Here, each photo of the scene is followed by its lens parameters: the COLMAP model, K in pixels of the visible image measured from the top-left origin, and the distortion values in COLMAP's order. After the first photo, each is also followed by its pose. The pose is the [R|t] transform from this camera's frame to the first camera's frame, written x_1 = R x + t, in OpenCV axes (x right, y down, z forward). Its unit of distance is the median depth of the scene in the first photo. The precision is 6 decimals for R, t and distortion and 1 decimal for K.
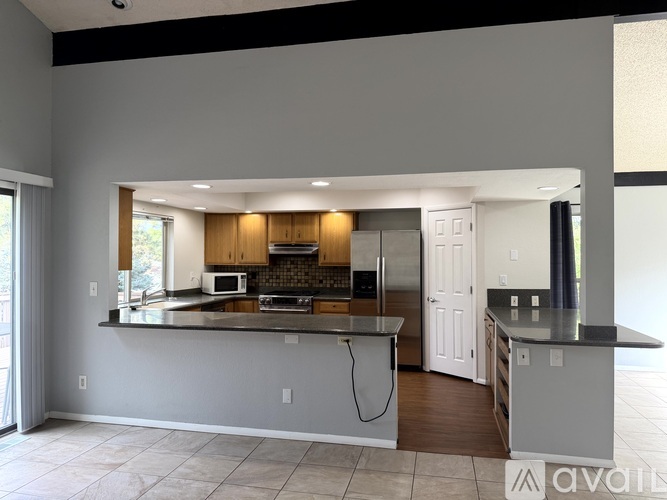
lens RADIAL K [[468.7, 0, 336.2], [0, 468.7, 251.7], [0, 0, 1]] dist [0.124706, -0.199741]
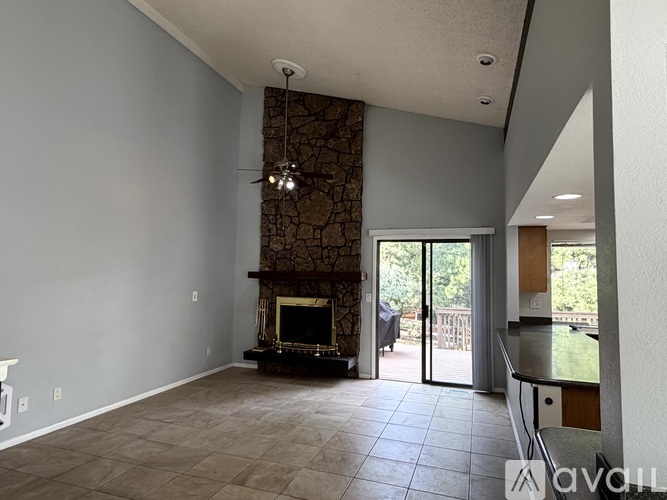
lens RADIAL K [[404.8, 0, 333.5], [0, 404.8, 250.0], [0, 0, 1]] dist [0.000350, 0.000063]
pose [[-0.135366, -0.064246, -0.988711, 0.729834], [-0.008748, 0.997934, -0.063647, 0.001542], [0.990757, 0.000033, -0.135648, 0.676069]]
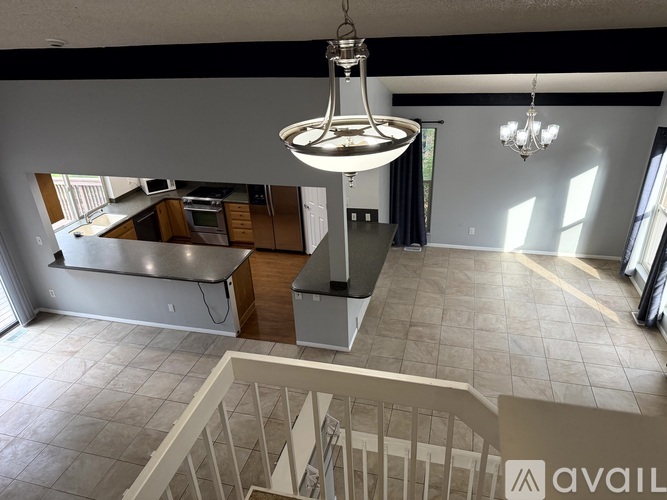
lens RADIAL K [[468.7, 0, 336.2], [0, 468.7, 251.7], [0, 0, 1]] dist [0.124706, -0.199741]
pose [[0.997967, -0.018963, -0.060846, 0.521187], [0.044472, 0.891050, 0.451721, -0.536074], [0.045651, -0.453508, 0.890082, -0.314919]]
